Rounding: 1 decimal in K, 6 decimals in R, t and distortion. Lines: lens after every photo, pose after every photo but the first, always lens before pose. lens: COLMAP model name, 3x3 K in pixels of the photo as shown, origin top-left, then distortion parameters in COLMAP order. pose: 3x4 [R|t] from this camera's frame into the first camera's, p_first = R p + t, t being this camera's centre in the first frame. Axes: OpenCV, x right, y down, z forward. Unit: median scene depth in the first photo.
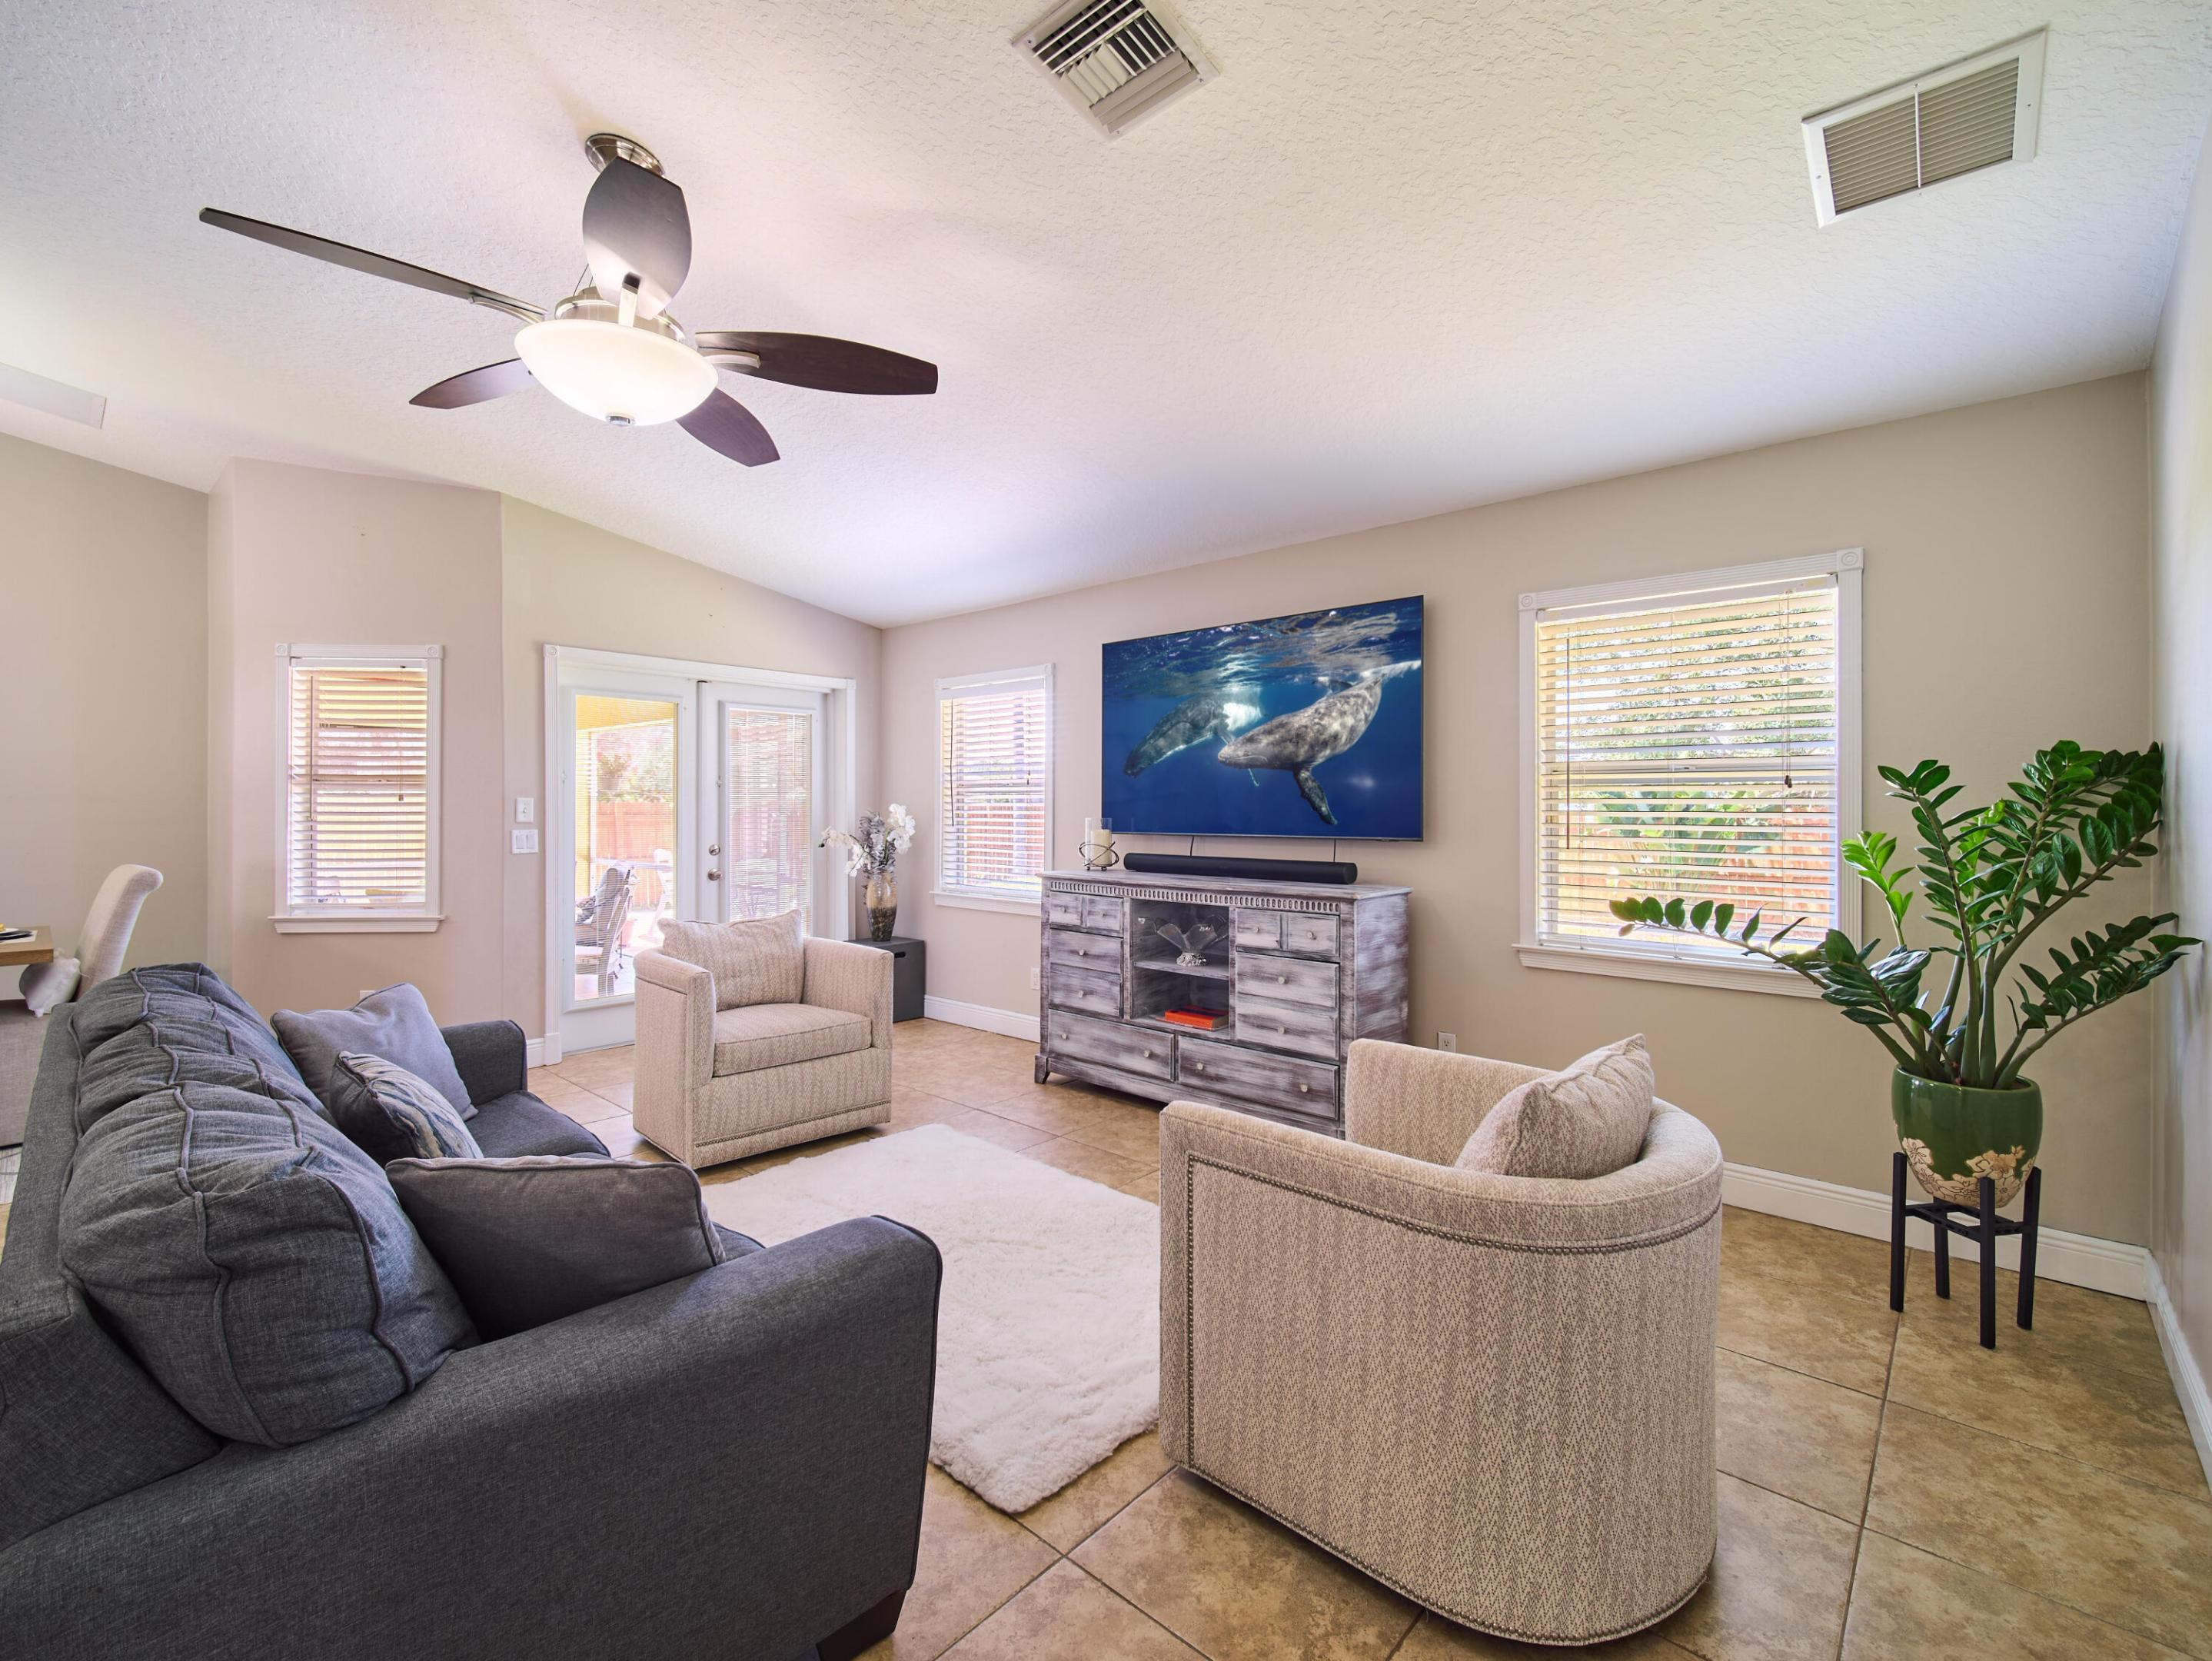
lens RADIAL K [[963.2, 0, 1112.3], [0, 963.2, 809.4], [0, 0, 1]] dist [-0.013540, -0.000368]
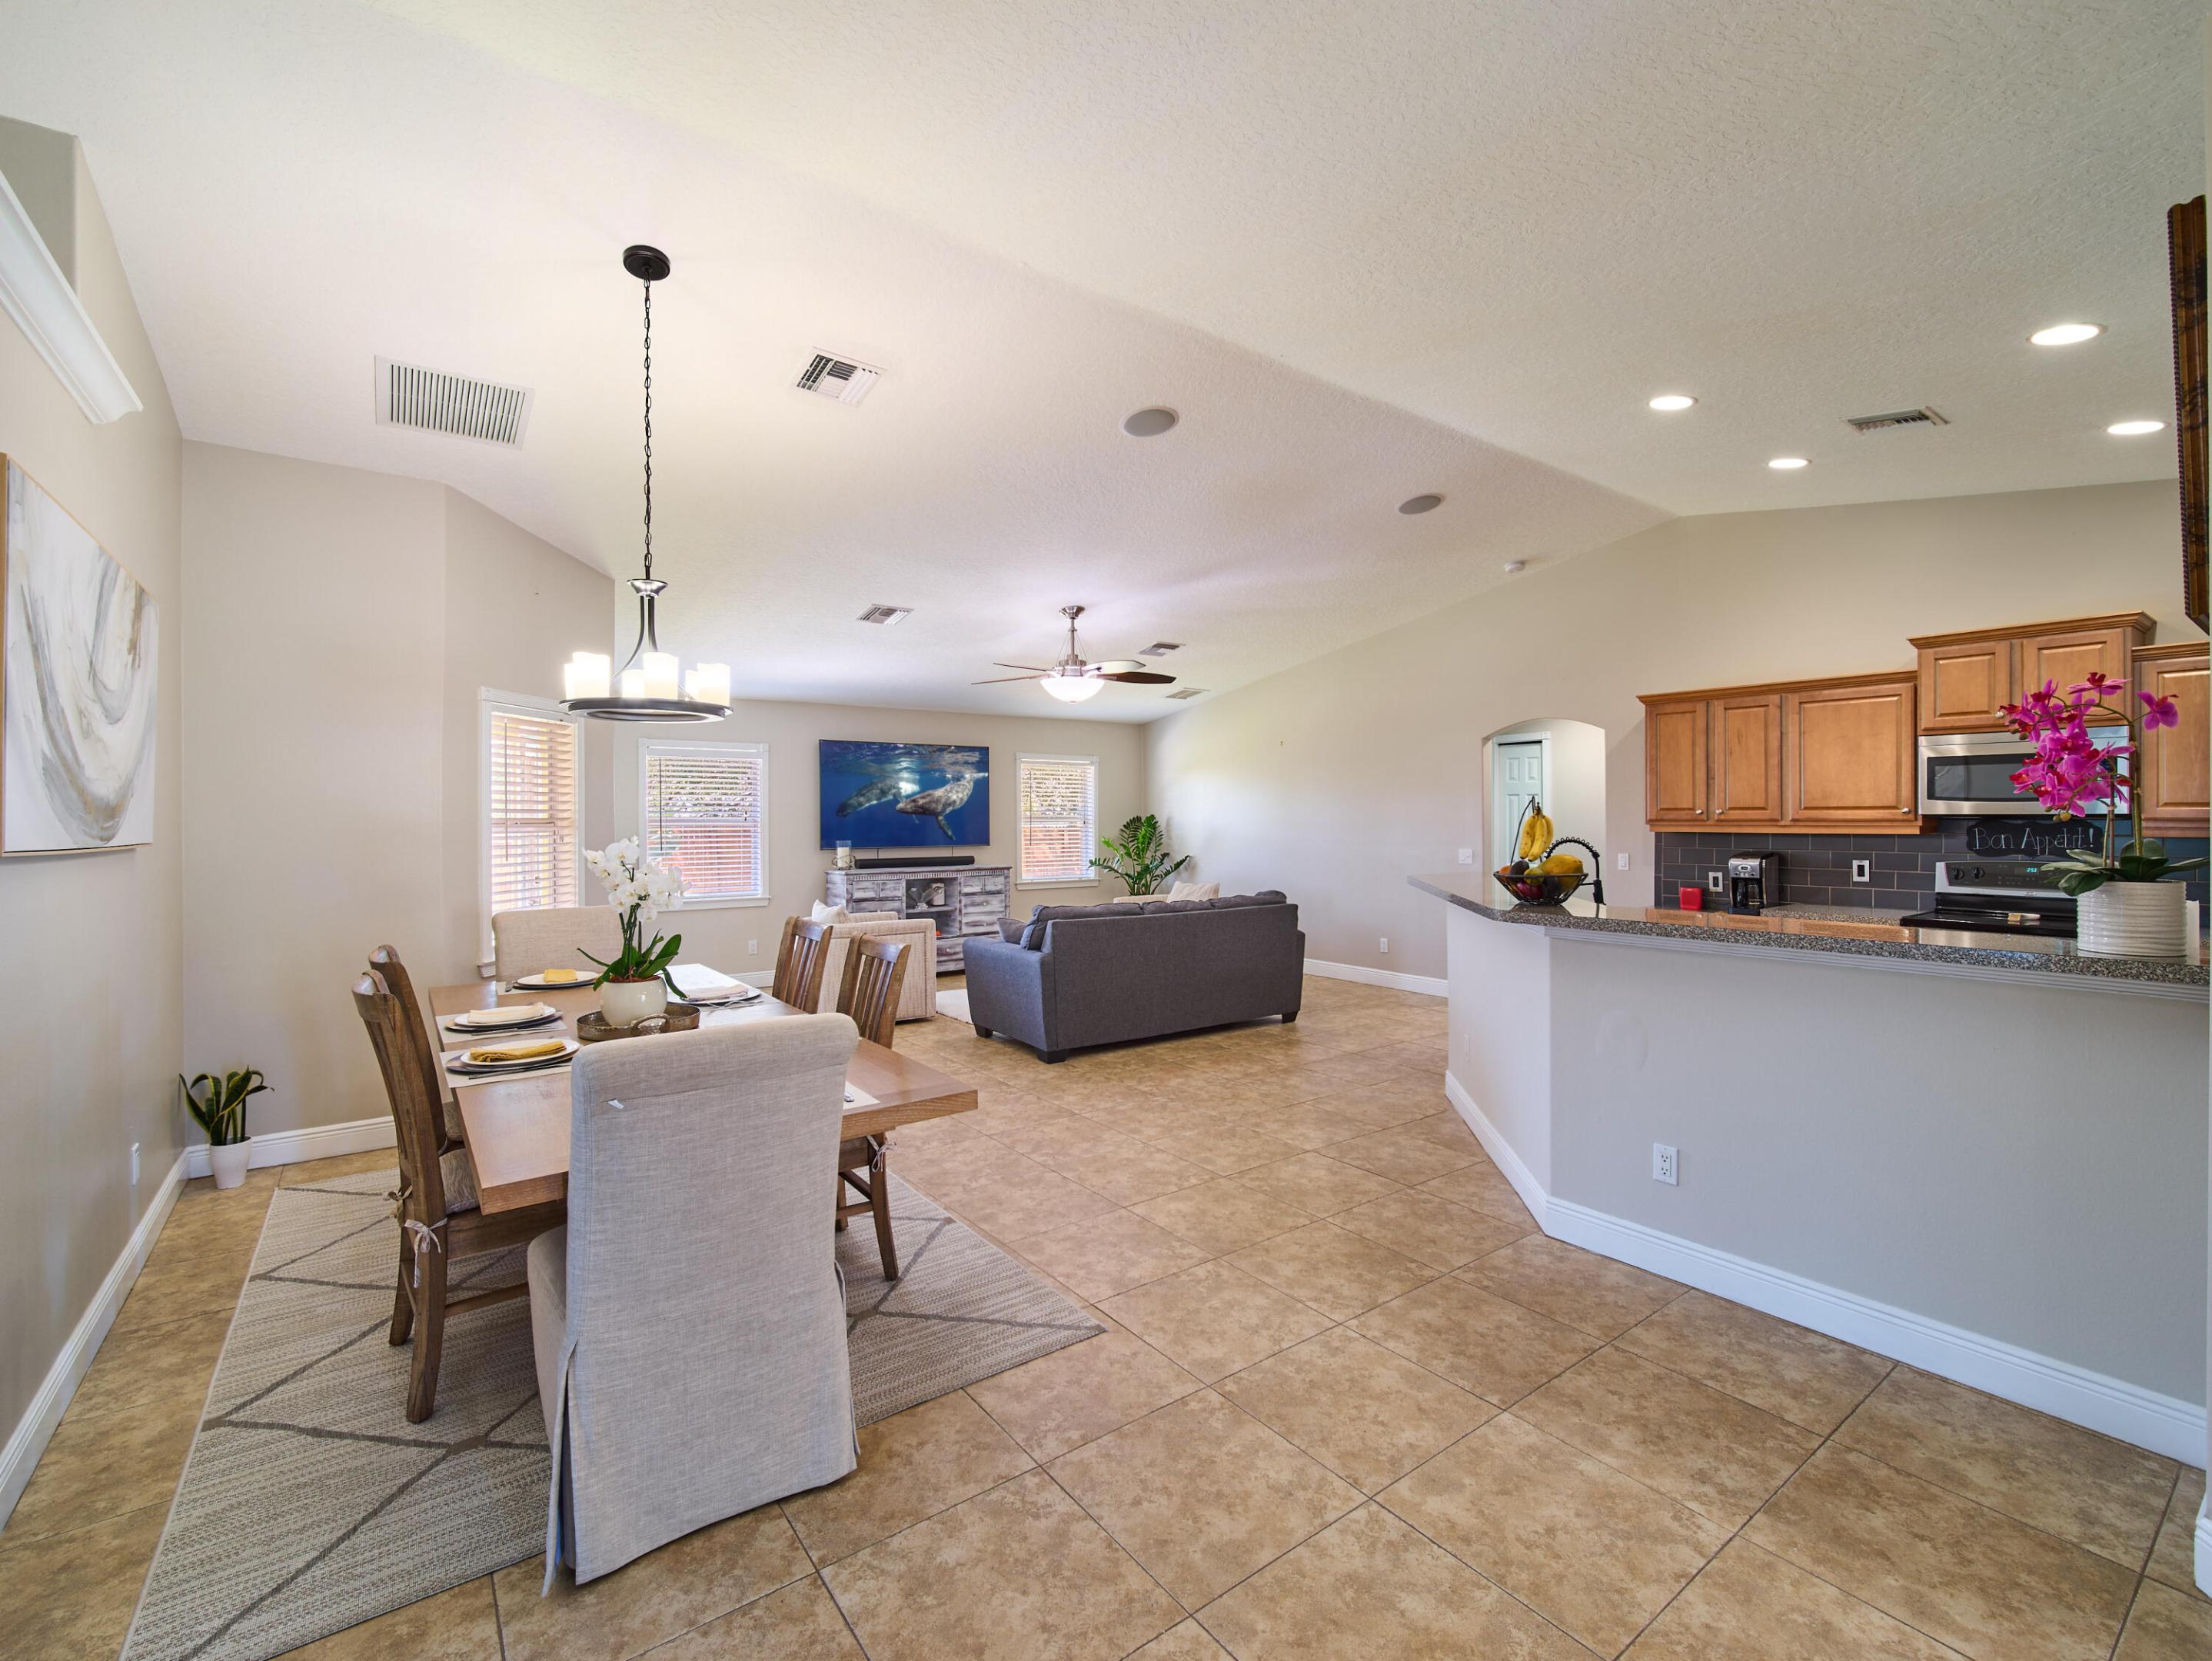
lens RADIAL K [[981.5, 0, 1104.2], [0, 981.5, 818.9], [0, 0, 1]] dist [-0.004343, -0.001364]
pose [[0.203686, -0.004965, 0.979024, -1.951072], [0.005380, 0.999978, 0.003952, -0.041565], [-0.979021, 0.004463, 0.203708, 0.174671]]
